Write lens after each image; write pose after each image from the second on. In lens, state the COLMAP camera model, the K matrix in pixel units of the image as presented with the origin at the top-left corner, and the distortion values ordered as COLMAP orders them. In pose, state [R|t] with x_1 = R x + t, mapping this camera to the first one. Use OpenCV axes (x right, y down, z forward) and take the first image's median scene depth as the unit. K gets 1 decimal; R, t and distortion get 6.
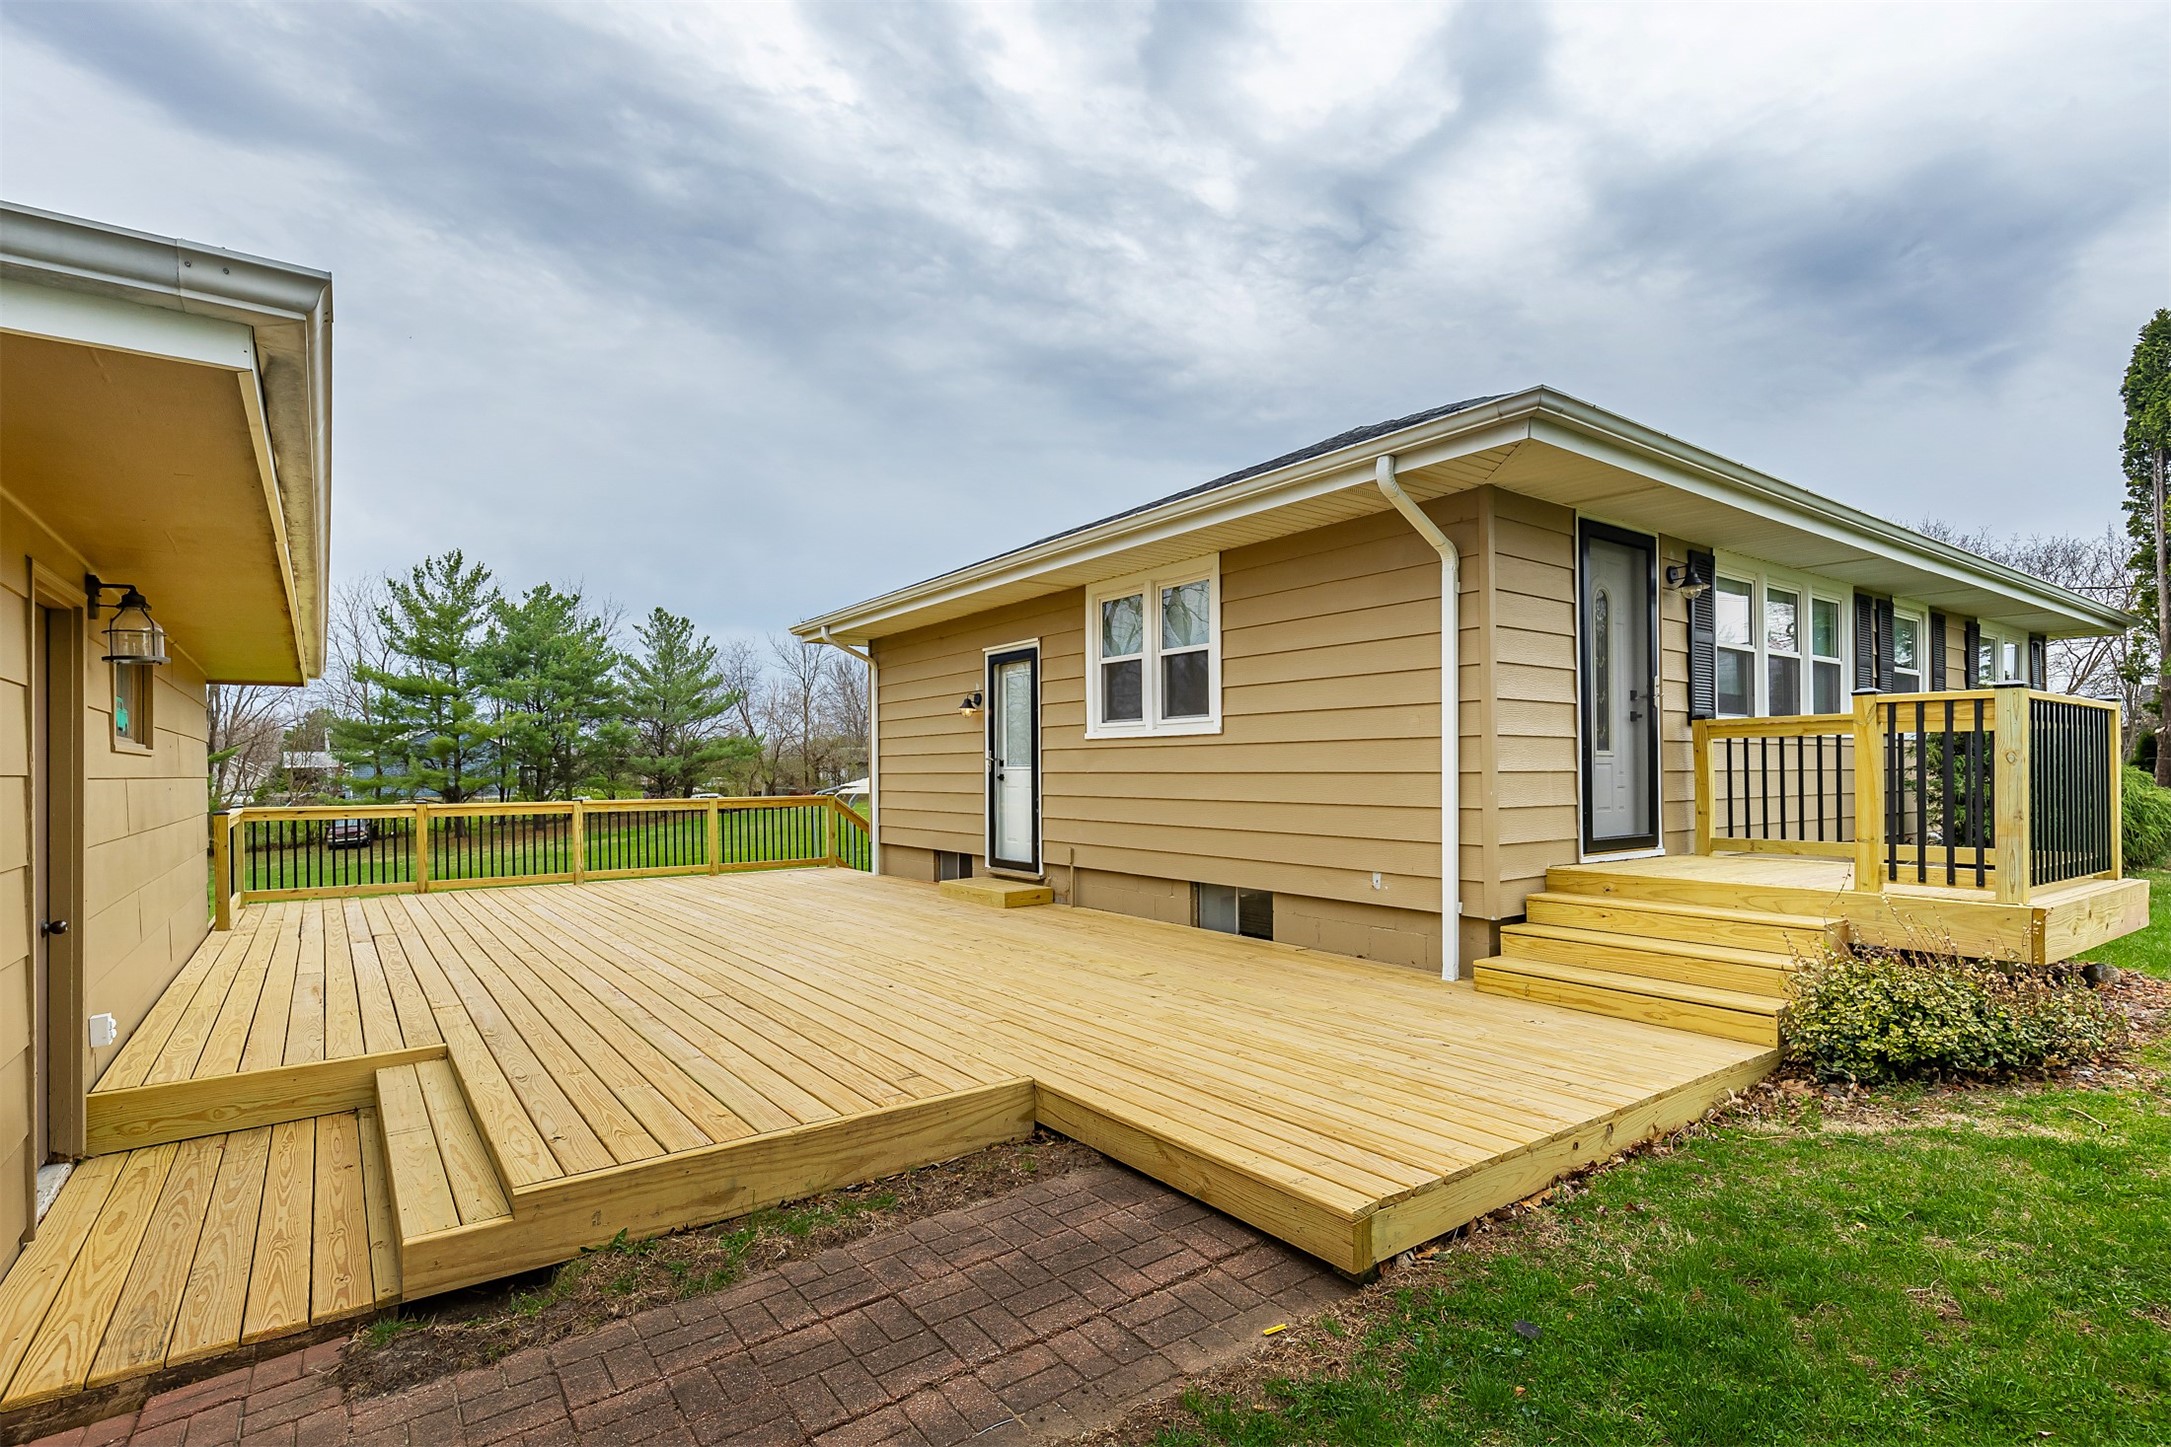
lens RADIAL K [[1019.6, 0, 1069.9], [0, 1019.6, 769.8], [0, 0, 1]] dist [-0.000069, -0.000027]
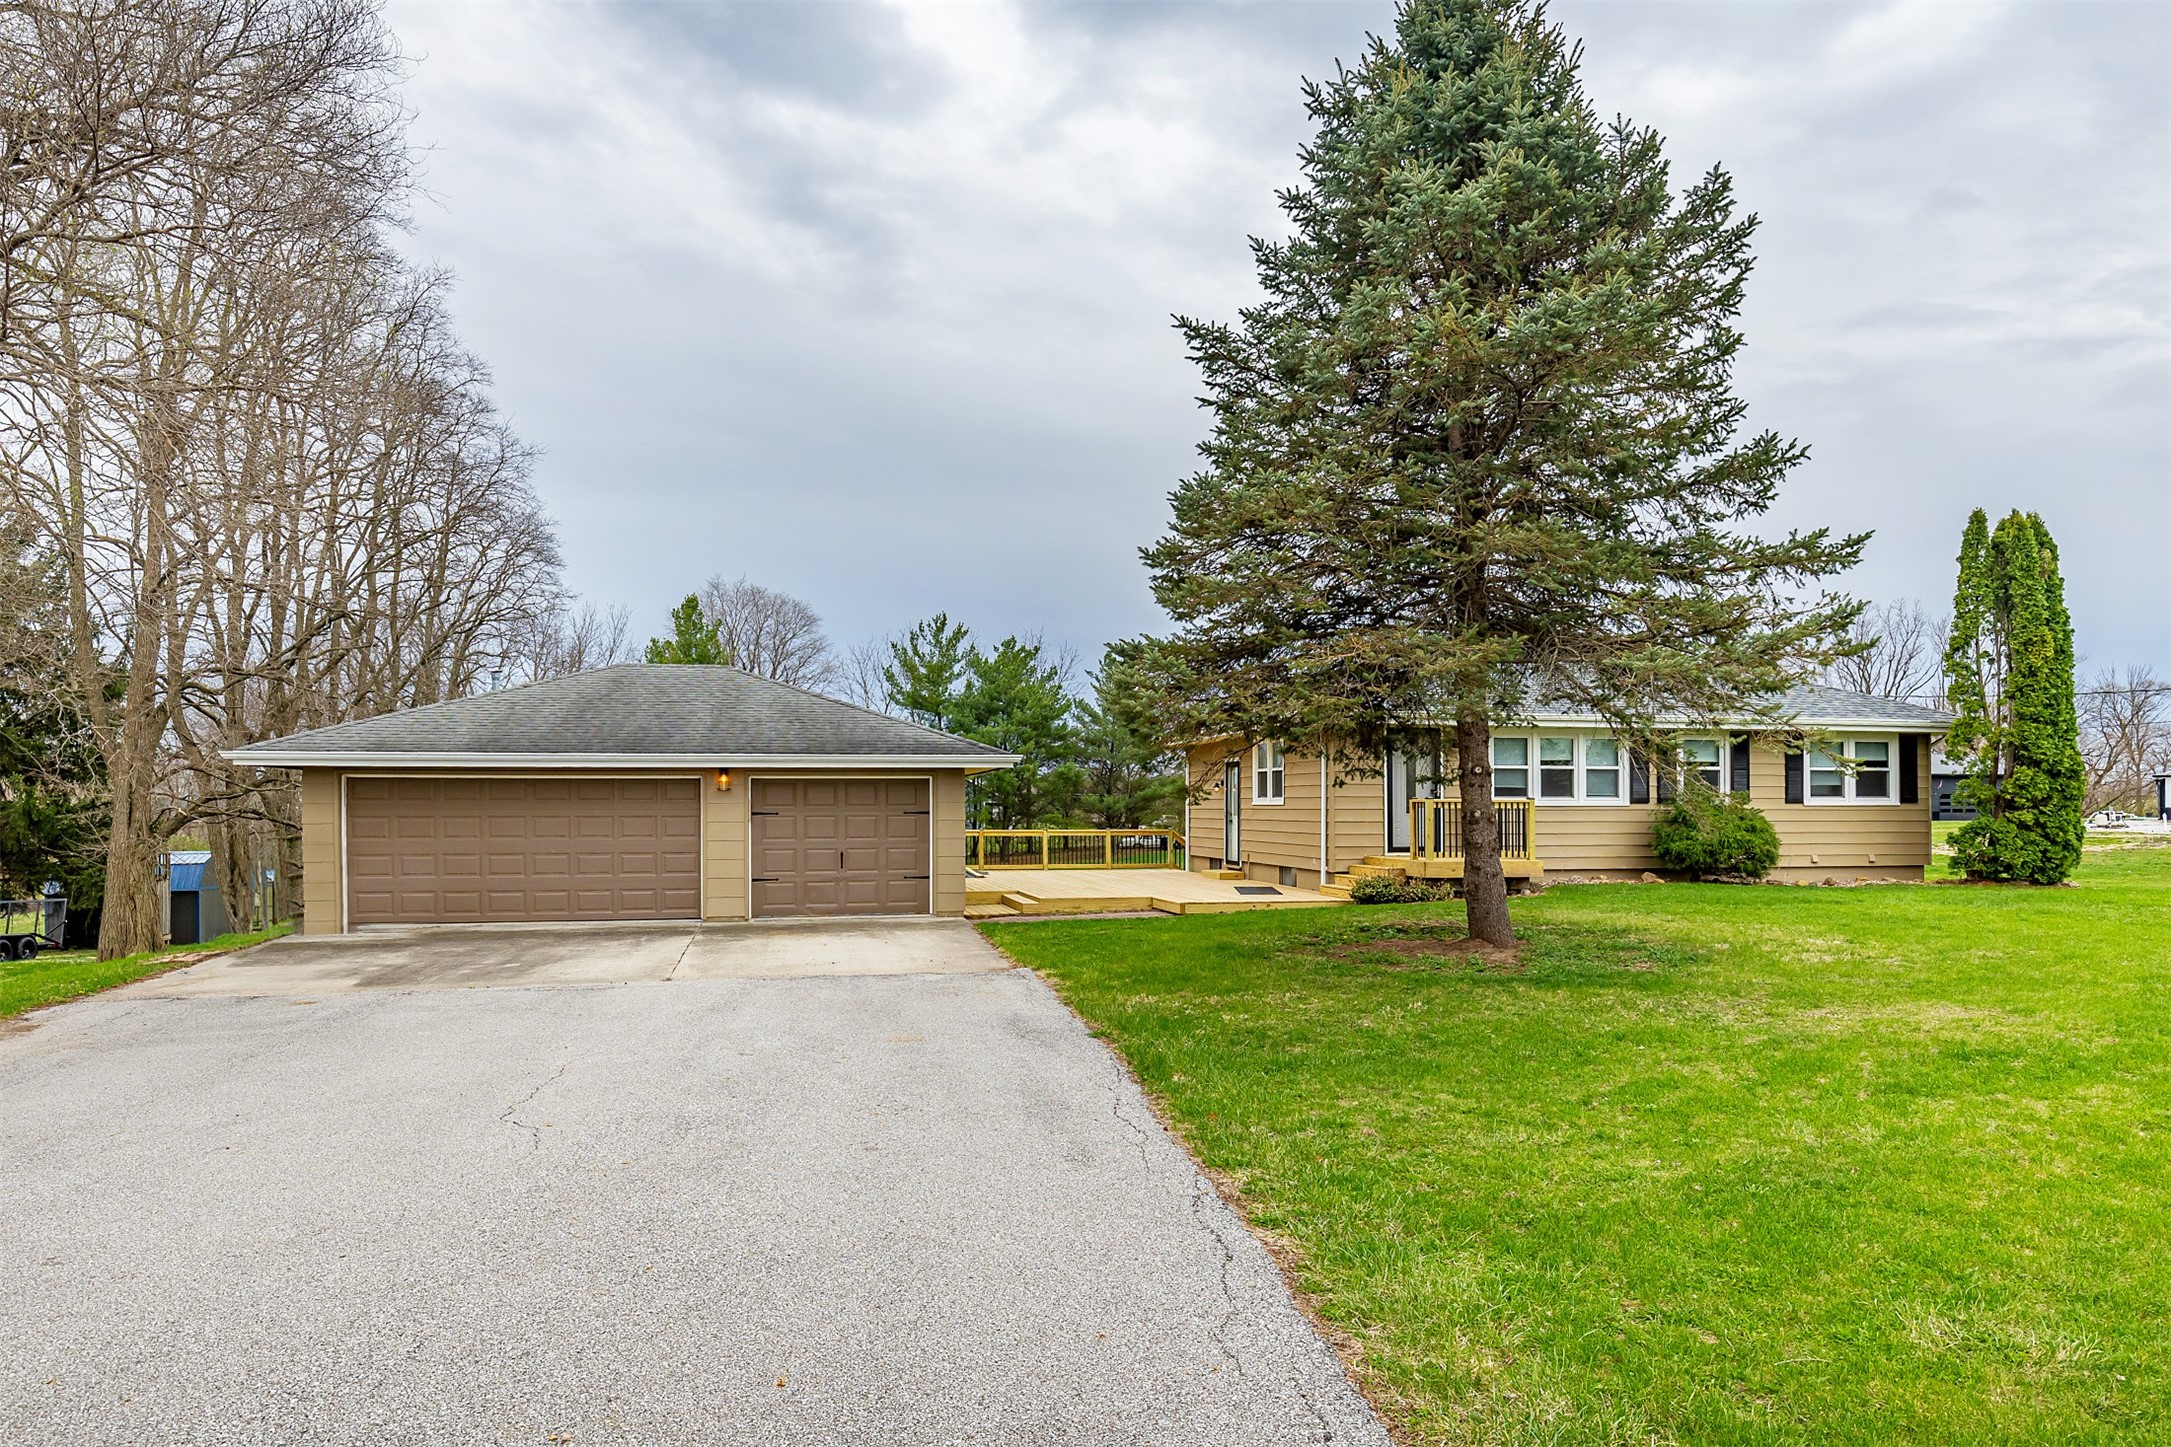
lens RADIAL K [[1247.2, 0, 1073.2], [0, 1247.2, 815.9], [0, 0, 1]] dist [0.001671, 0.001647]
pose [[0.914015, 0.010708, -0.405540, 0.557022], [-0.007655, 0.999929, 0.009149, -0.019808], [0.405609, -0.005258, 0.914032, -1.212124]]
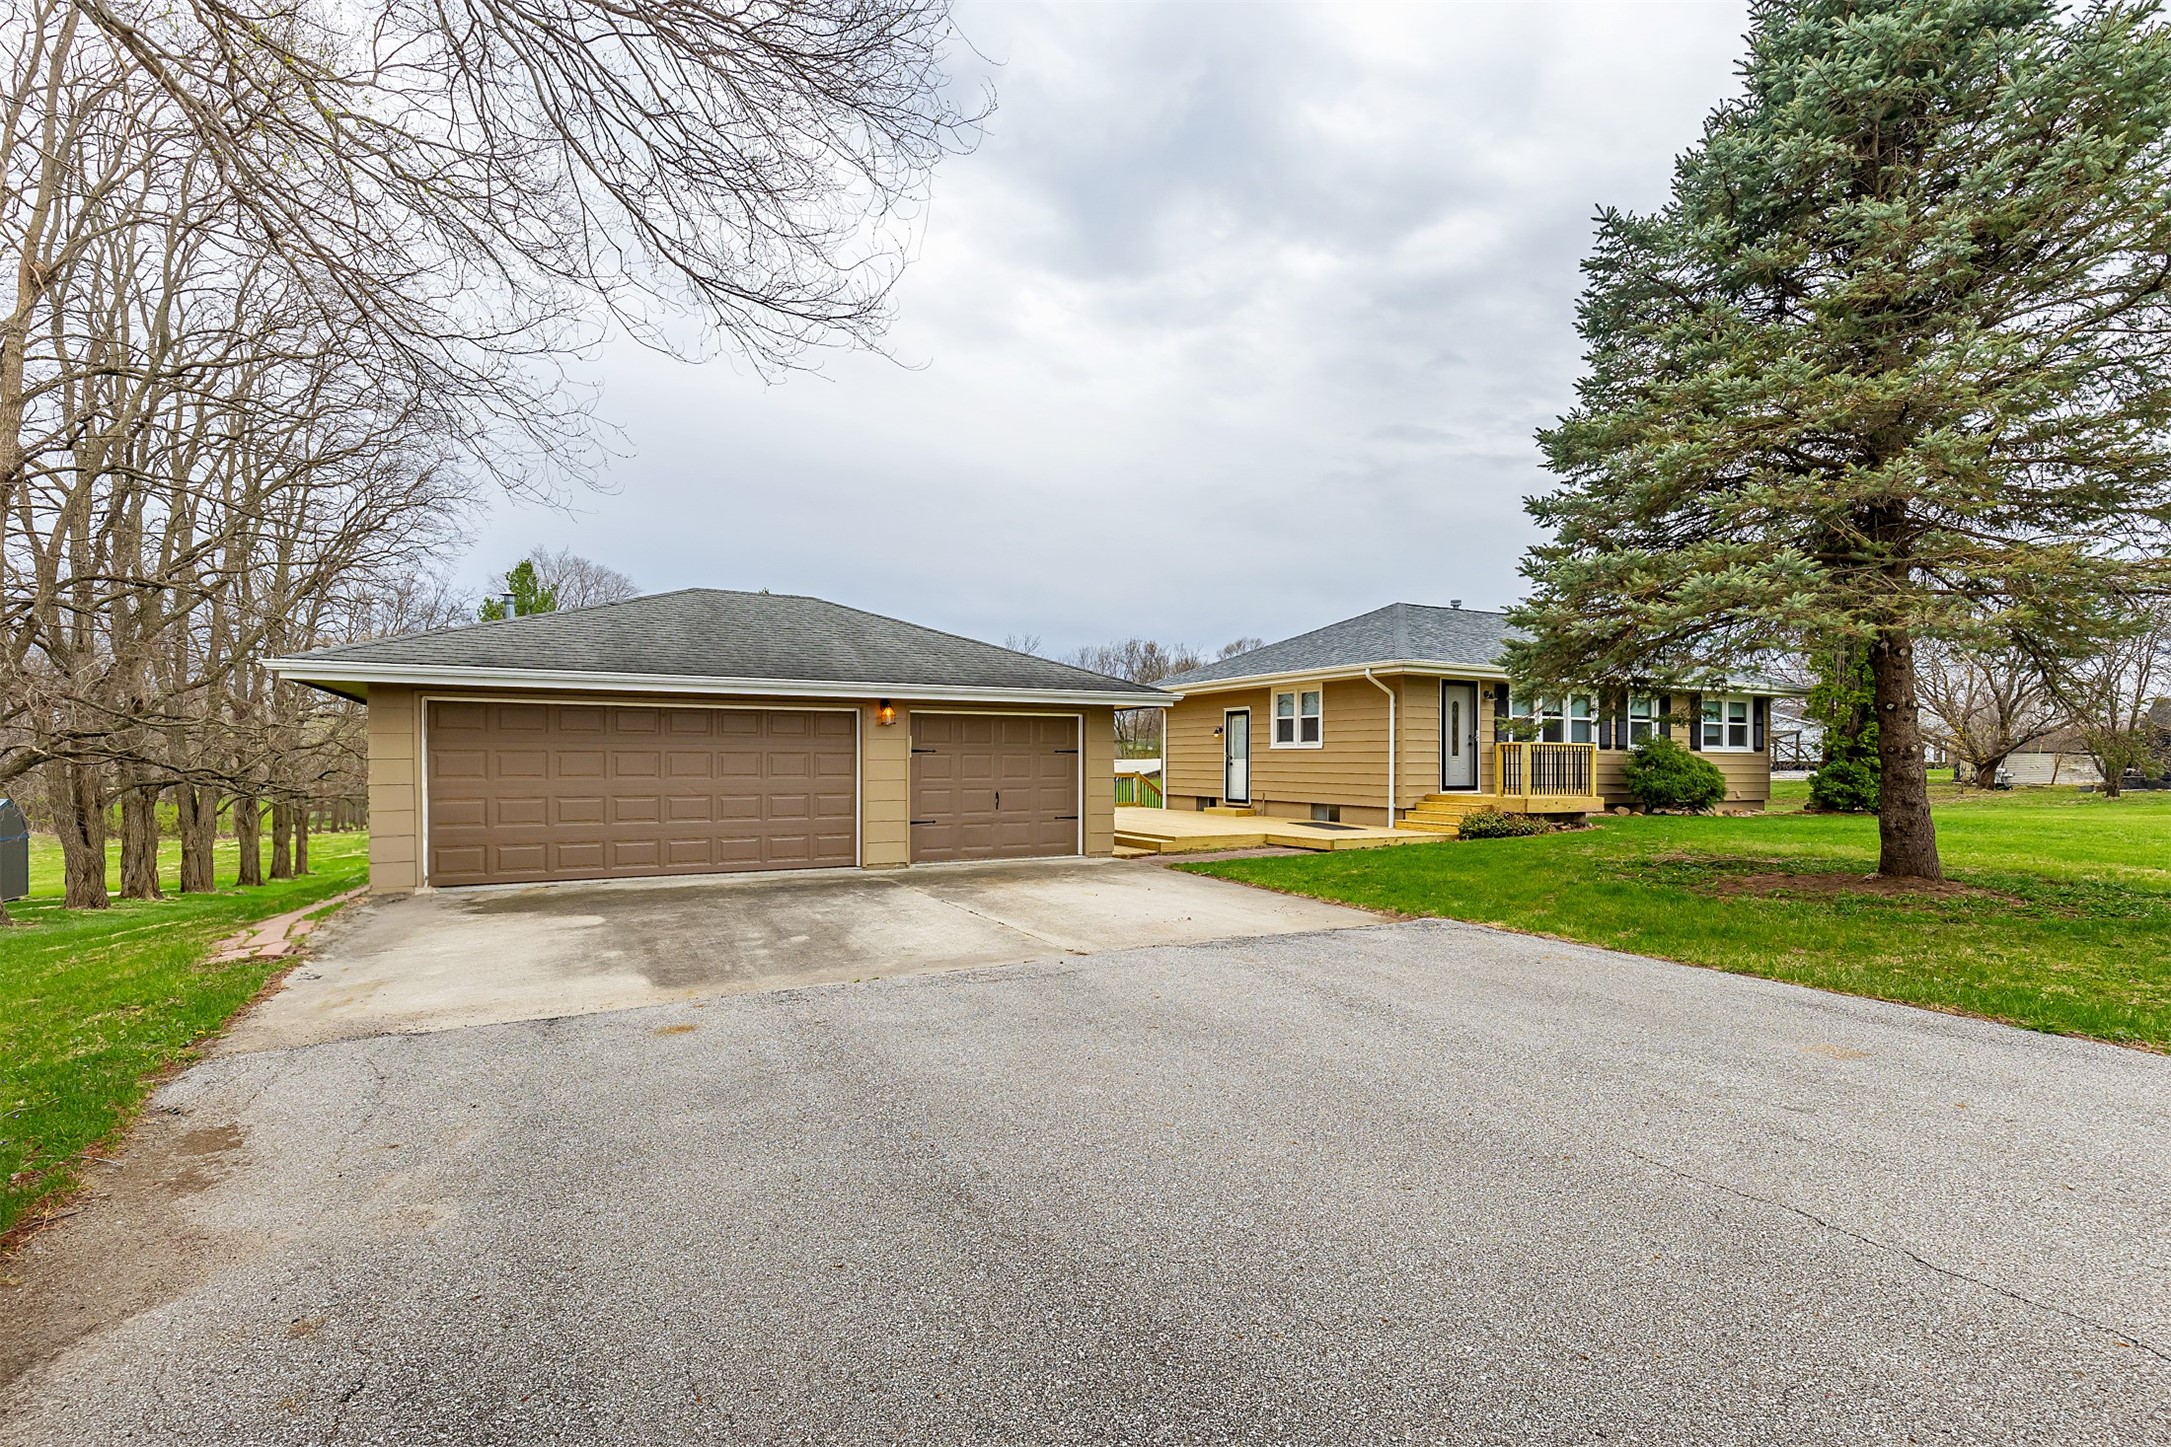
lens RADIAL K [[965.1, 0, 1085.5], [0, 965.1, 723.5], [0, 0, 1]] dist [0.002248, 0.000158]
pose [[0.990478, 0.007887, -0.137443, -0.078580], [-0.013161, 0.999210, -0.037510, 0.002241], [0.137038, 0.038962, 0.989799, -1.026035]]
